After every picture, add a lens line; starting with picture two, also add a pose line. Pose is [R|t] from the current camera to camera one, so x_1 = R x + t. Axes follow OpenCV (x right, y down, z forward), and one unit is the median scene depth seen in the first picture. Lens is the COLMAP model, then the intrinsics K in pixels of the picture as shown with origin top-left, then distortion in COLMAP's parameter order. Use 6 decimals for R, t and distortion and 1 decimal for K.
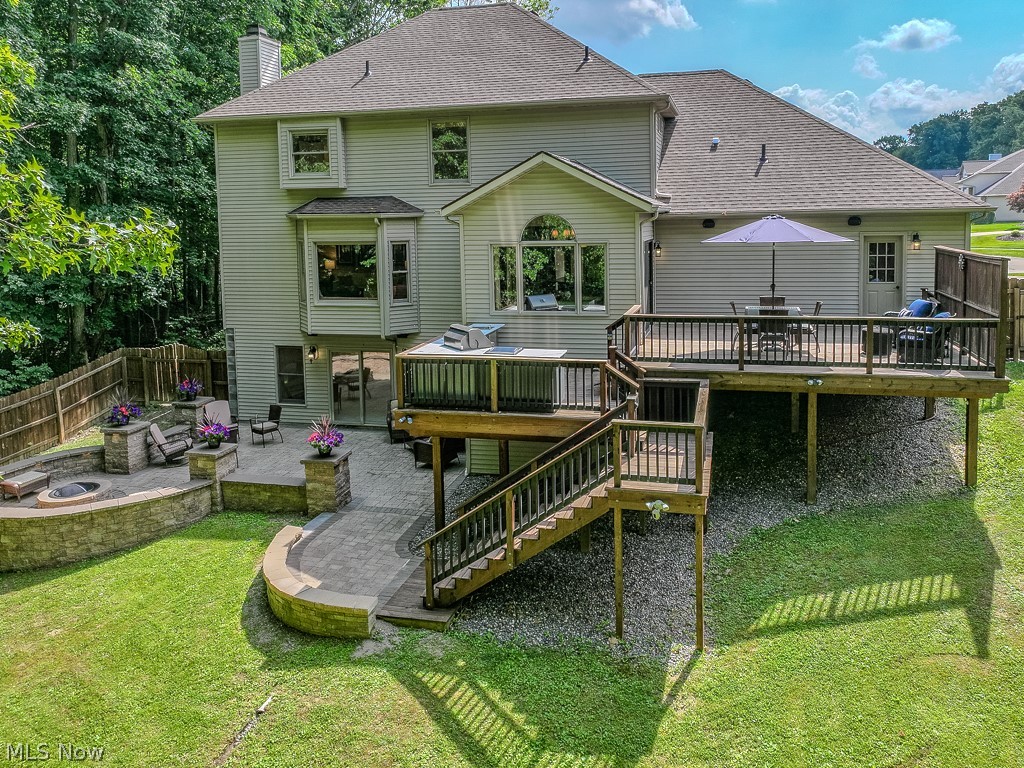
lens RADIAL K [[784.1, 0, 525.7], [0, 784.1, 281.5], [0, 0, 1]] dist [0.020025, -0.005469]
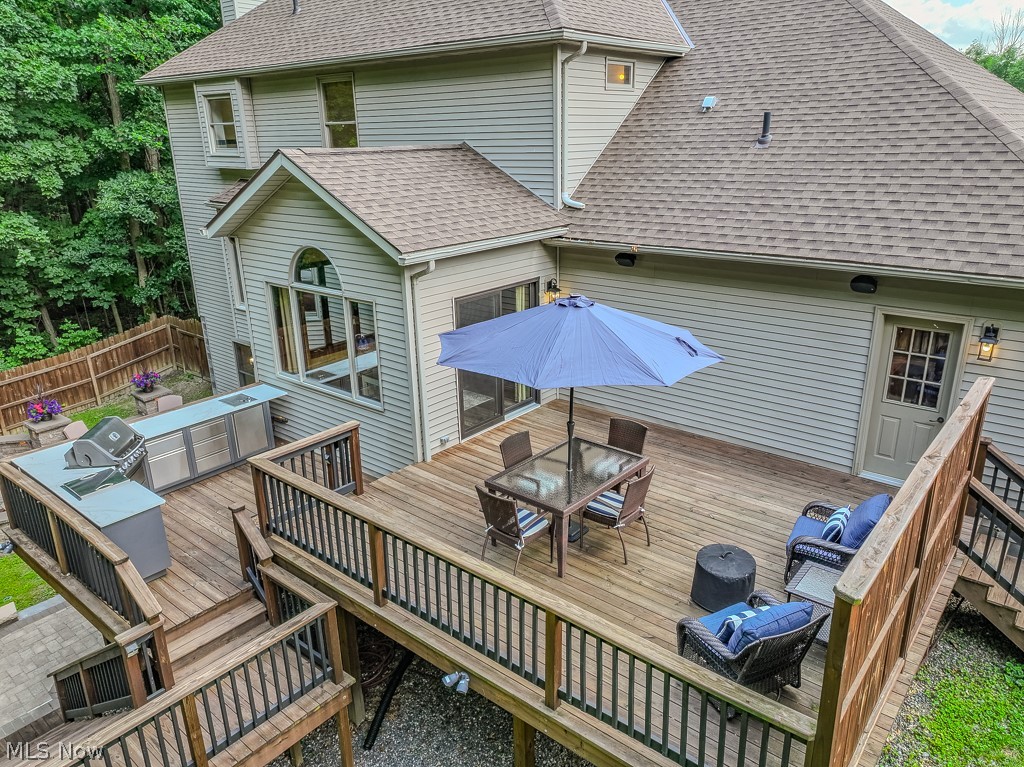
lens RADIAL K [[718.0, 0, 512.0], [0, 718.0, 383.5], [0, 0, 1]] dist [0.005341, 0.011904]
pose [[0.900237, 0.142274, -0.411500, 0.362882], [-0.030894, 0.963596, 0.265572, -0.115115], [0.434304, -0.226365, 0.871860, 0.423633]]
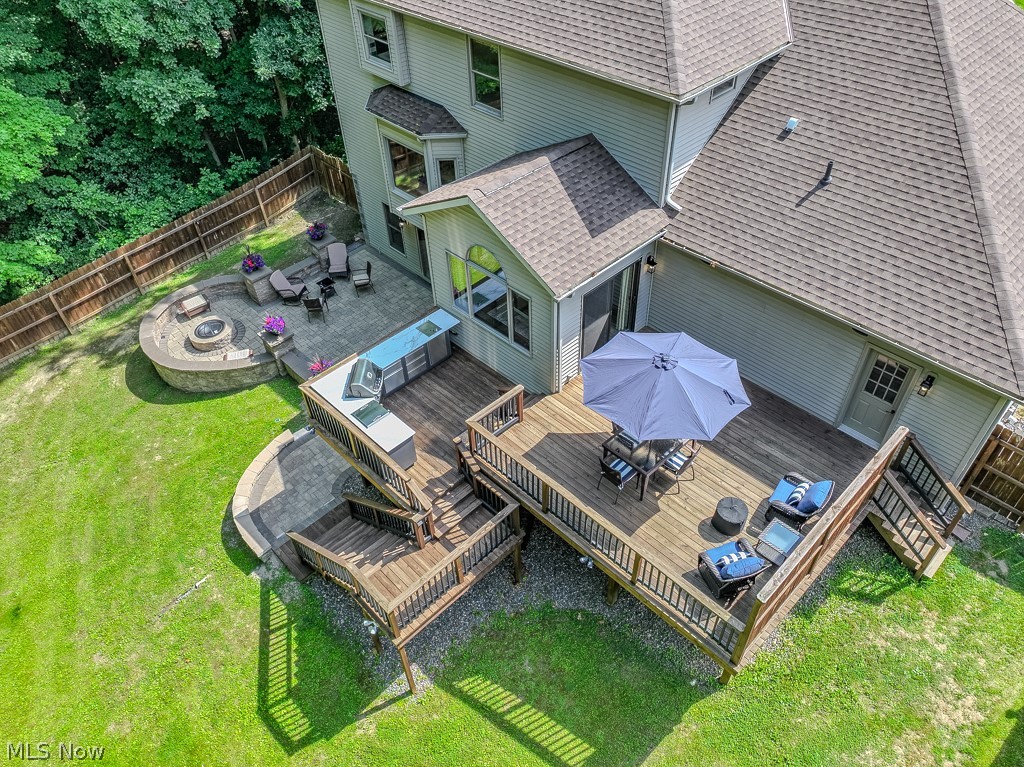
lens RADIAL K [[718.0, 0, 512.0], [0, 718.0, 383.5], [0, 0, 1]] dist [0.005341, 0.011904]
pose [[0.852539, 0.350187, -0.388003, 0.367102], [-0.020519, 0.764209, 0.644642, -0.424839], [0.522260, -0.541621, 0.658704, 0.291184]]
